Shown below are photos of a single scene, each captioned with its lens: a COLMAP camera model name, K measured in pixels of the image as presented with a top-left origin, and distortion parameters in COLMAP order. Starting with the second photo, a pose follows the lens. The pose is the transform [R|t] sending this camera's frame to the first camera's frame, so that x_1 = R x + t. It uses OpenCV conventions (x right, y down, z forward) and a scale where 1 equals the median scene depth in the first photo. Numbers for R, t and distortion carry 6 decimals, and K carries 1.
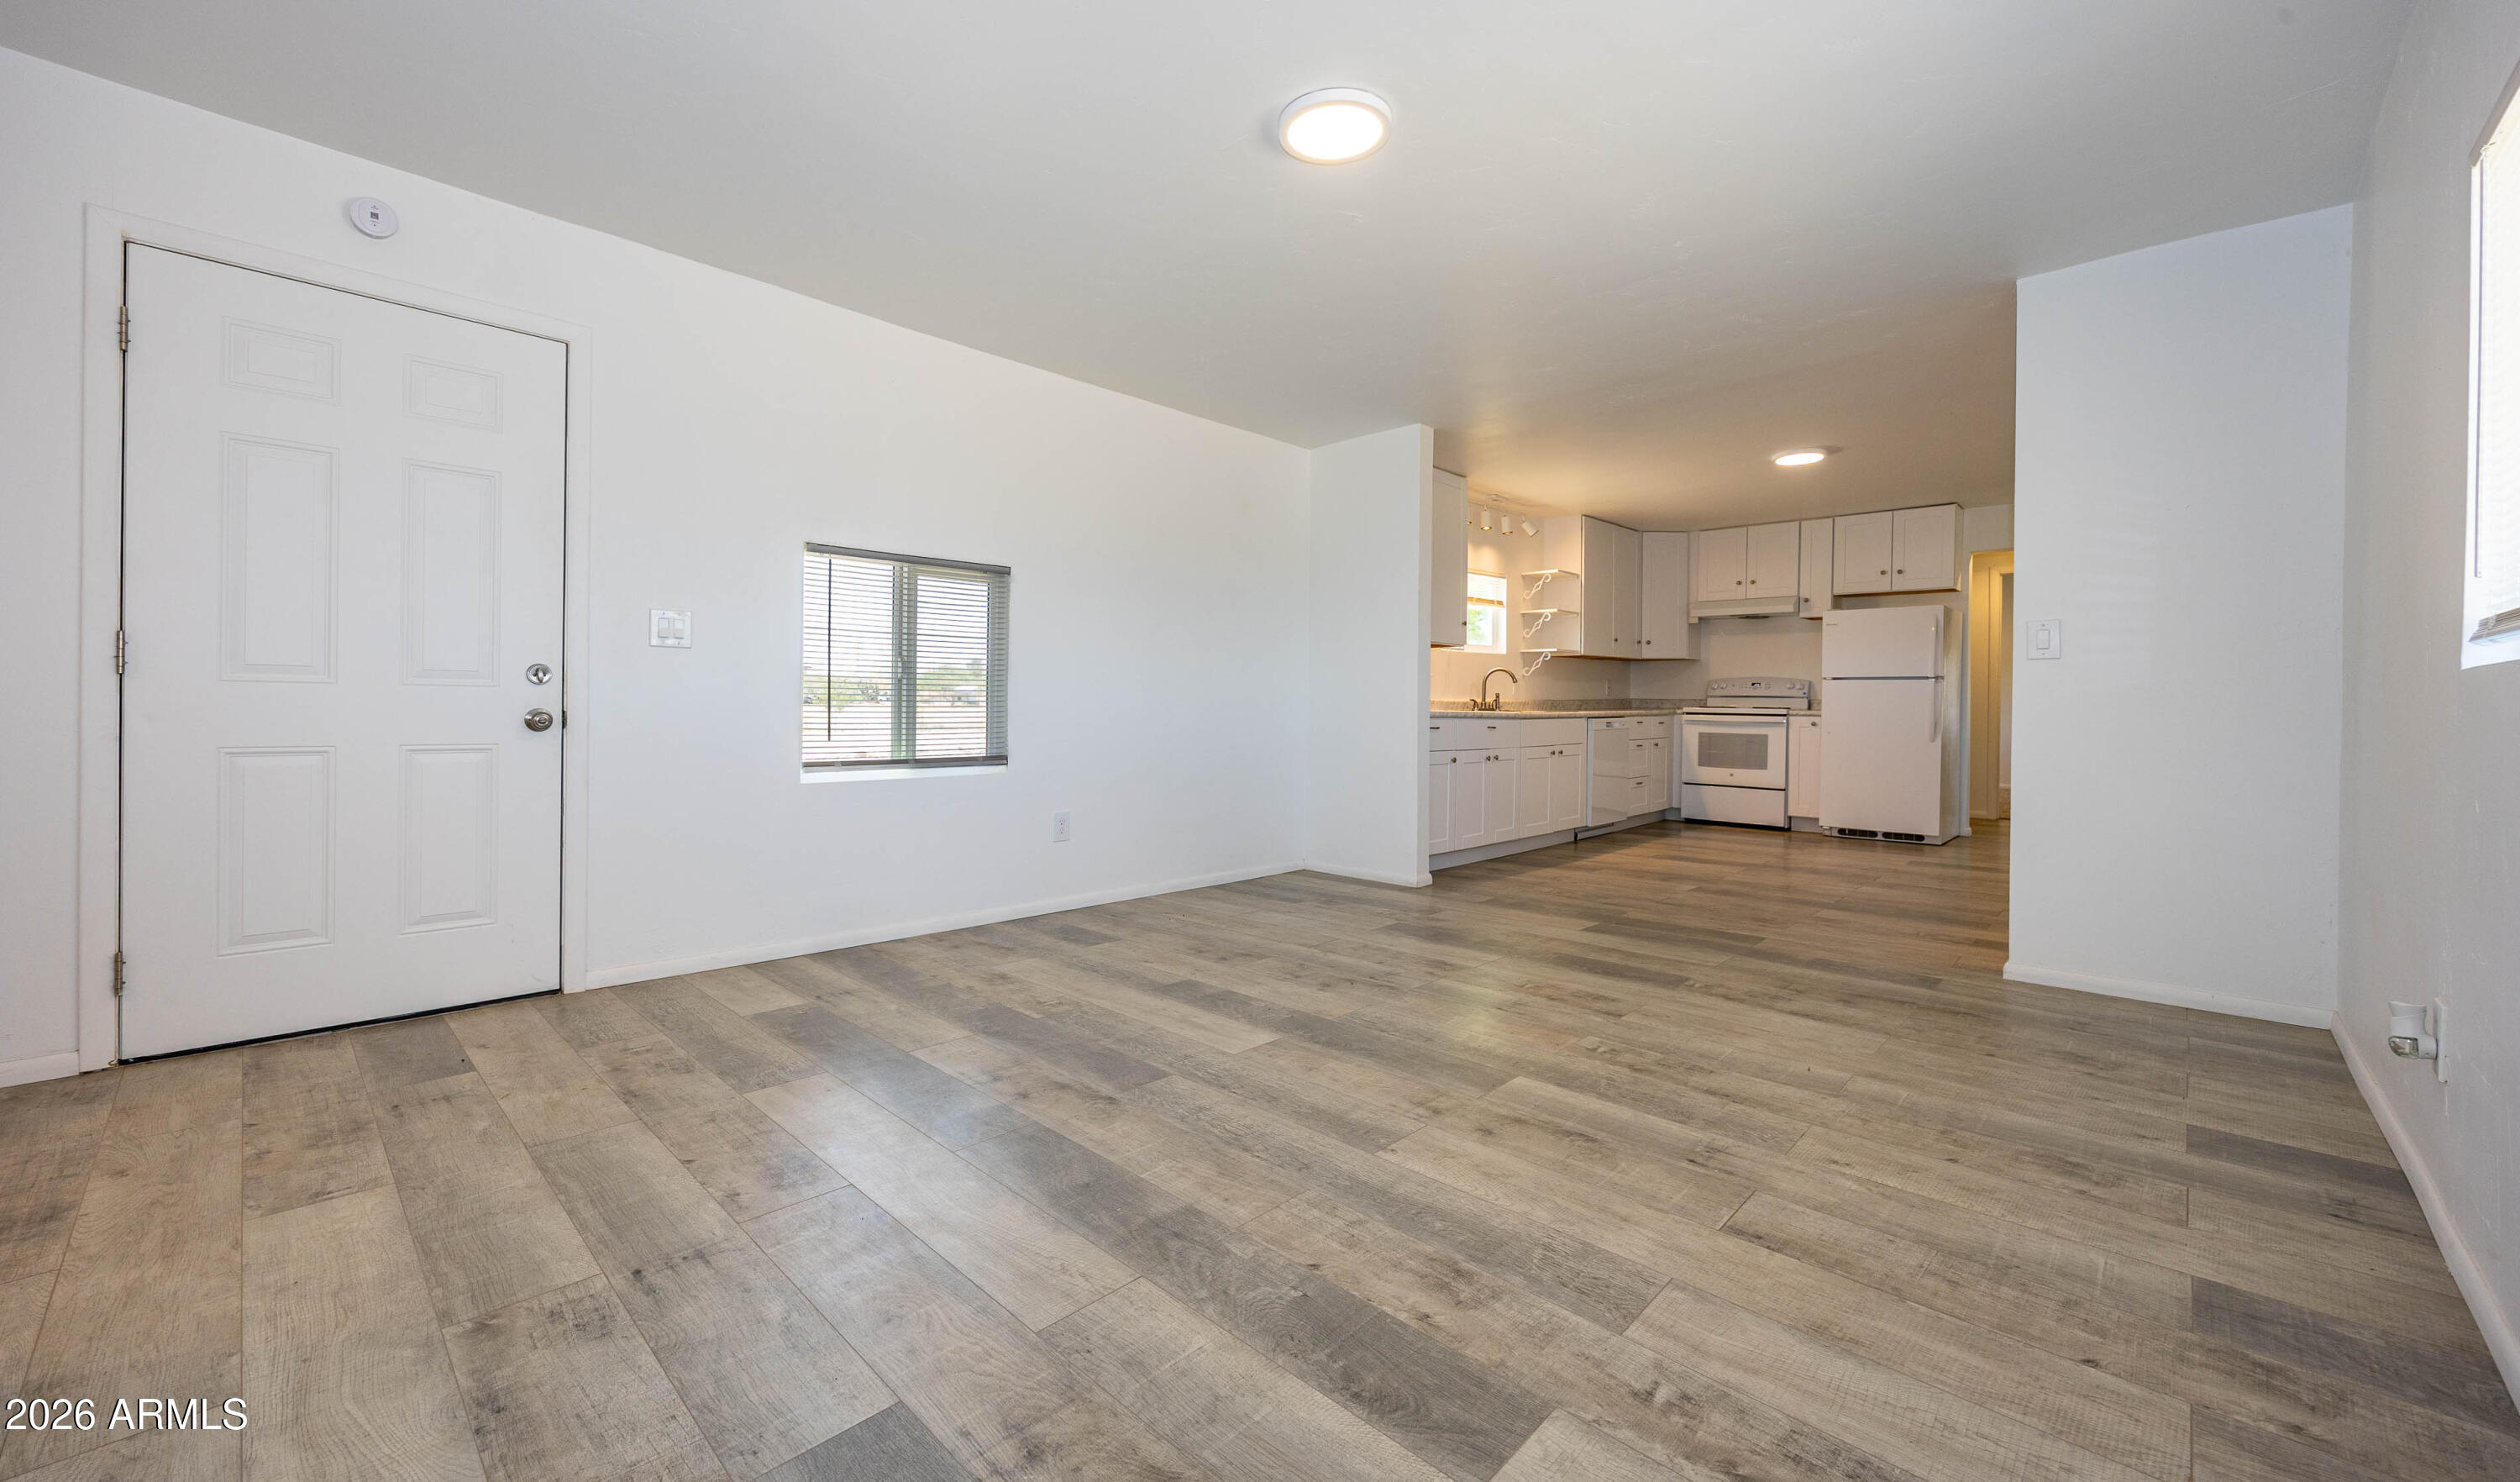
lens RADIAL K [[955.1, 0, 1241.4], [0, 955.1, 719.7], [0, 0, 1]] dist [0.002934, 0.000097]
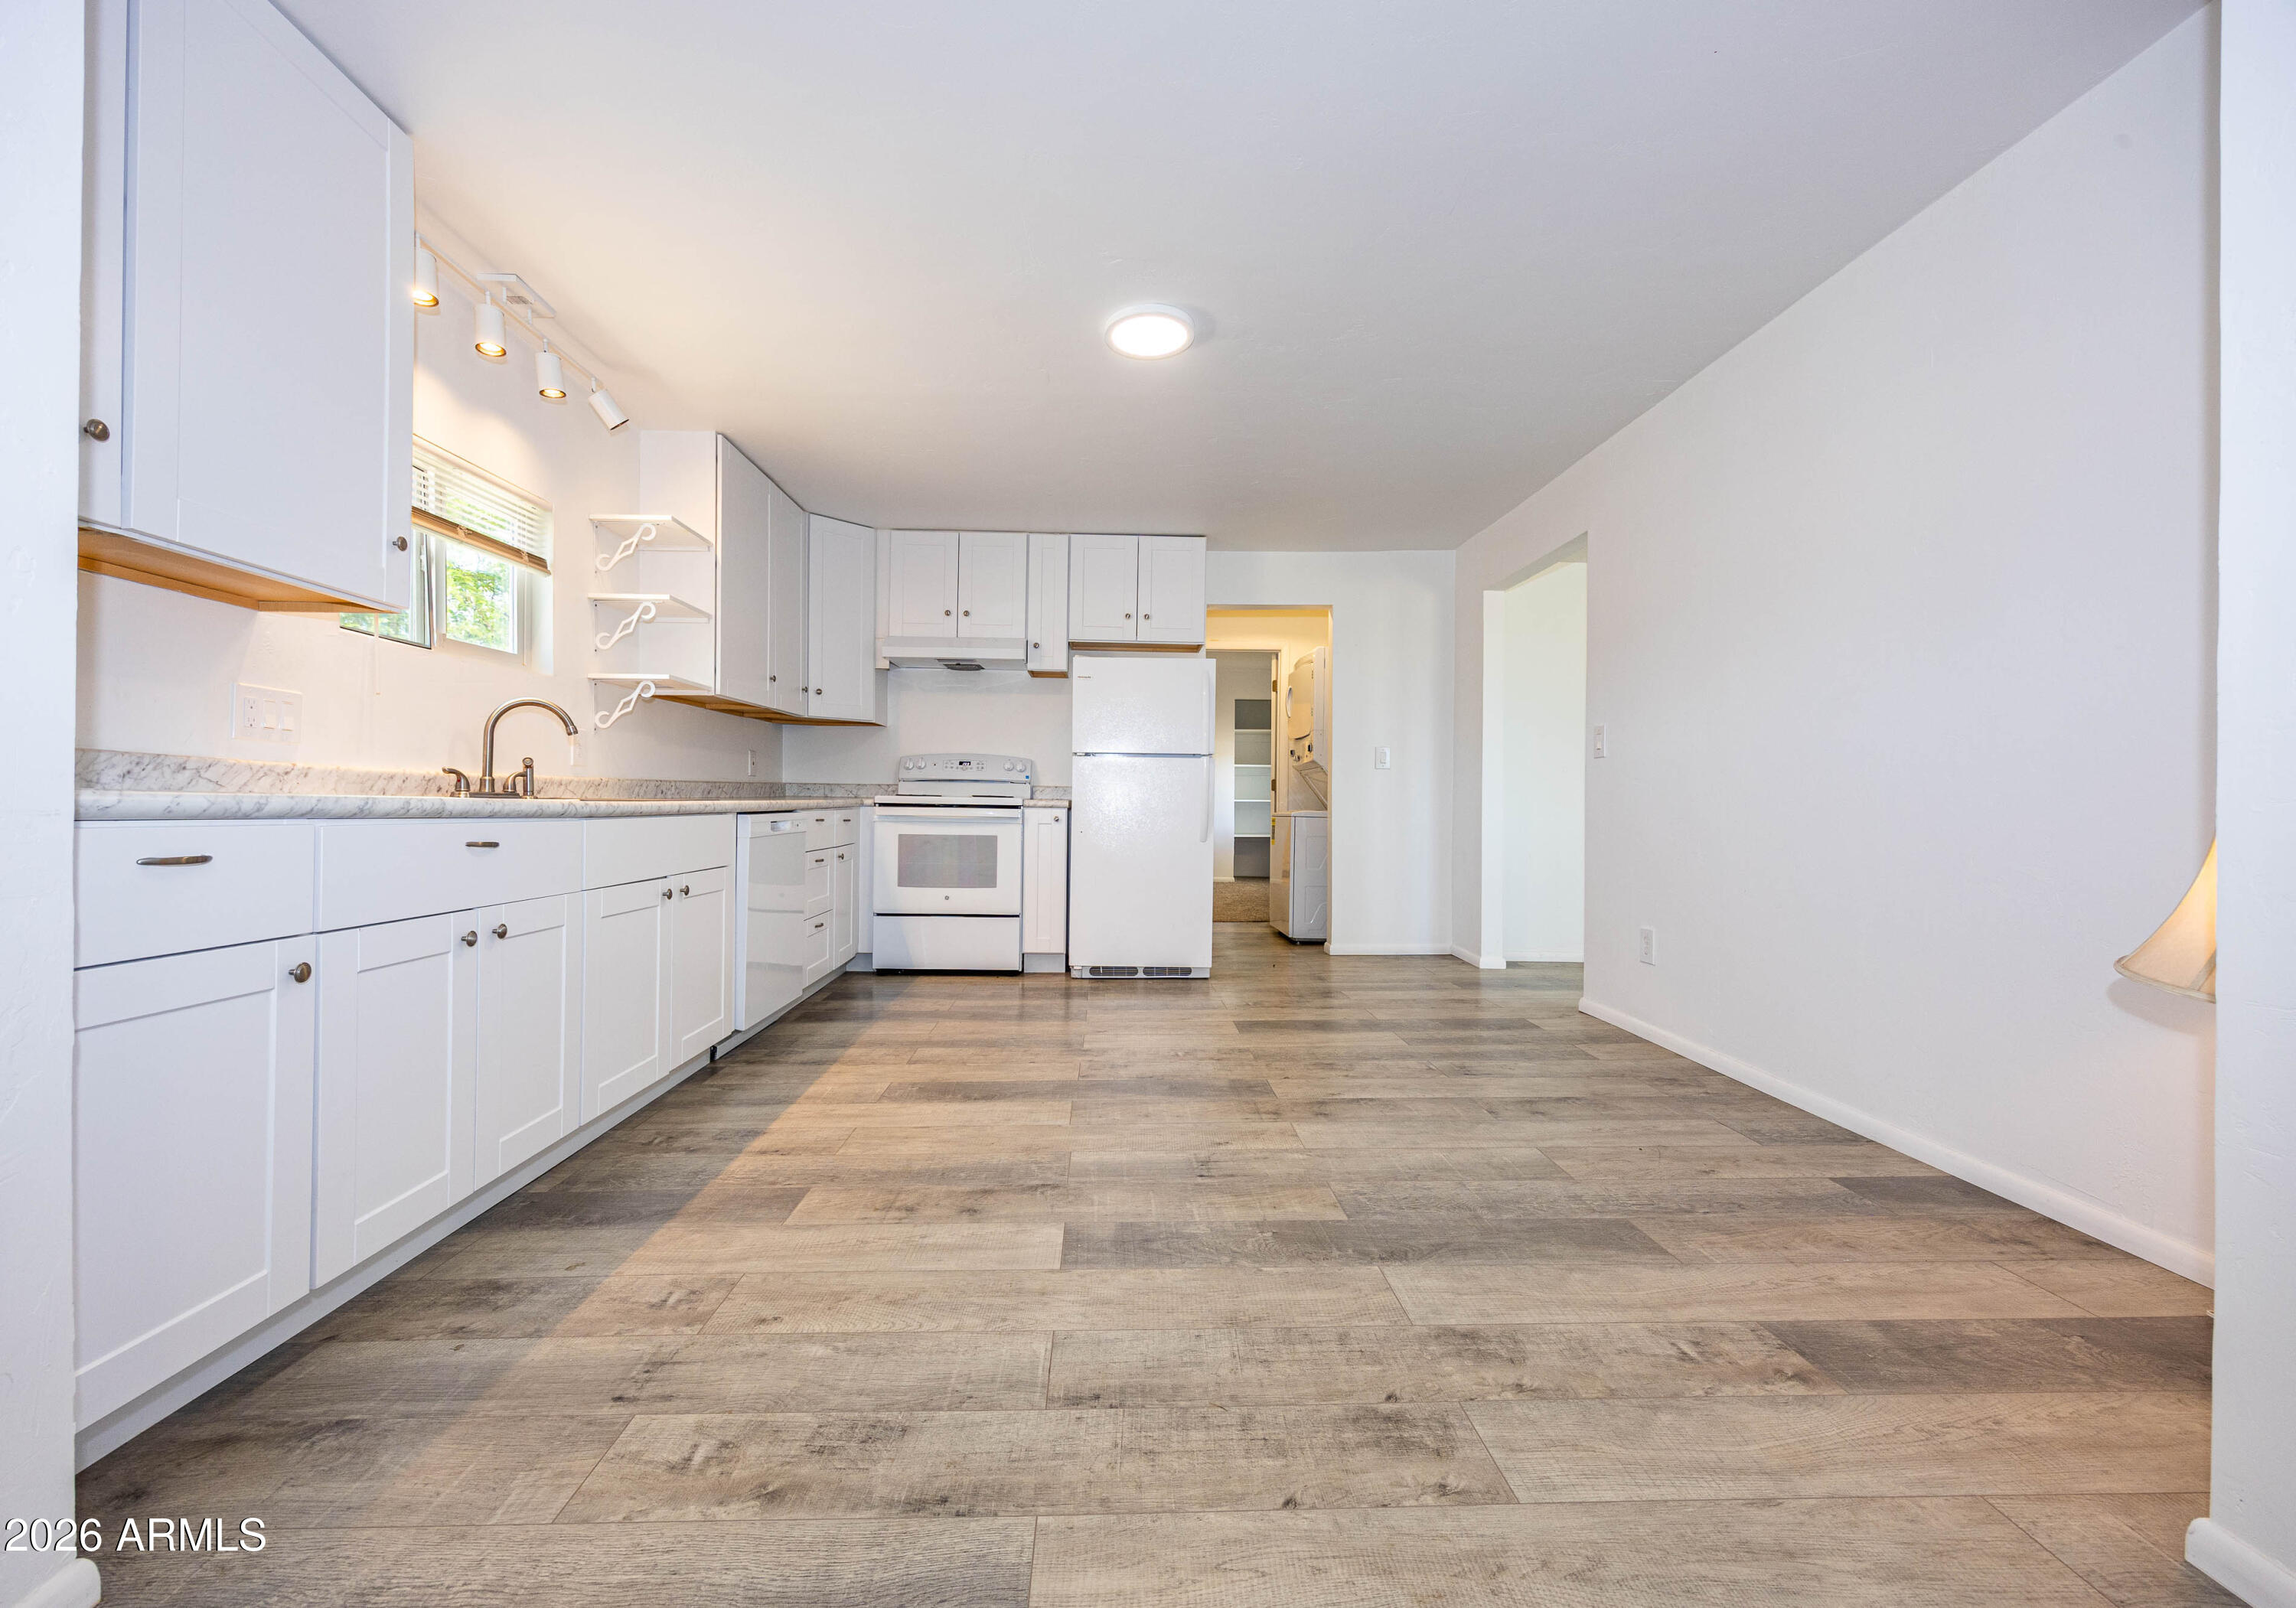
lens RADIAL K [[922.9, 0, 1129.8], [0, 922.9, 804.9], [0, 0, 1]] dist [-0.003958, -0.000118]
pose [[0.694832, -0.001260, 0.719171, 0.183422], [0.007981, 0.999950, -0.005959, -0.001975], [-0.719128, 0.009880, 0.694808, 0.598111]]
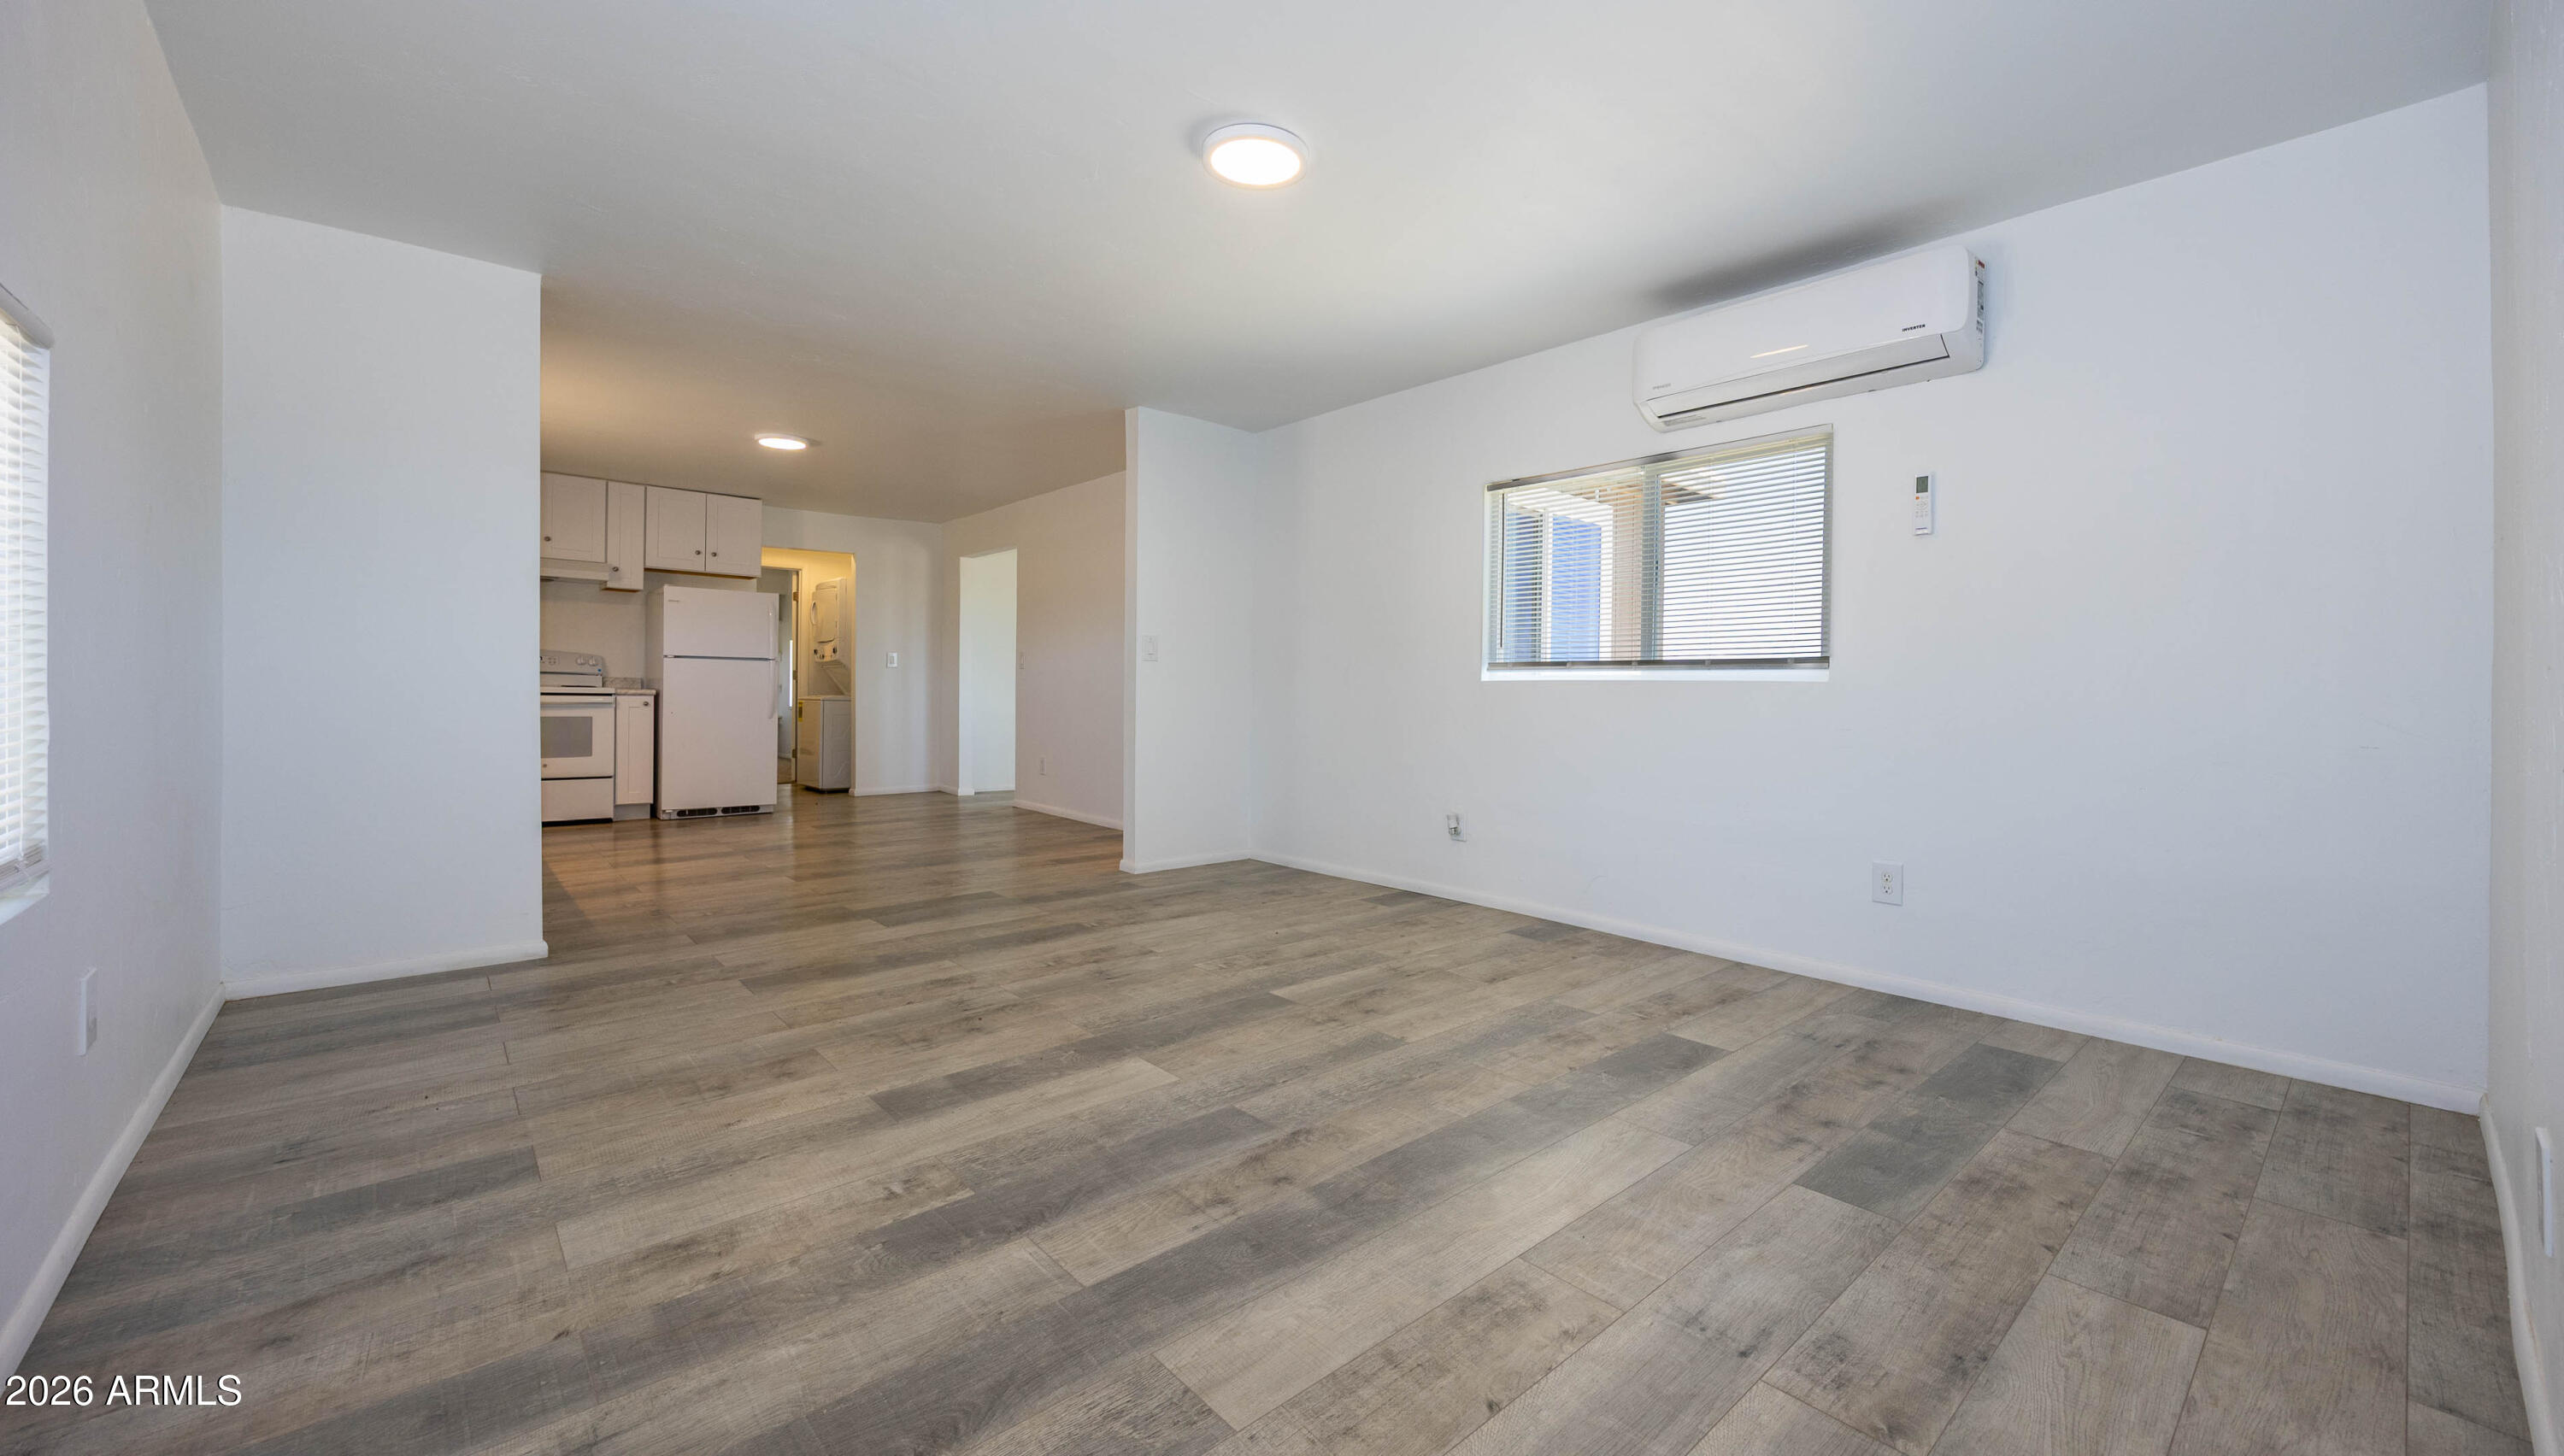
lens RADIAL K [[995.9, 0, 1307.9], [0, 995.9, 699.6], [0, 0, 1]] dist [0.004562, 0.000023]
pose [[0.067597, -0.015222, 0.997597, -0.406793], [0.005387, 0.999875, 0.014892, -0.013105], [-0.997698, 0.004368, 0.067670, 0.345033]]
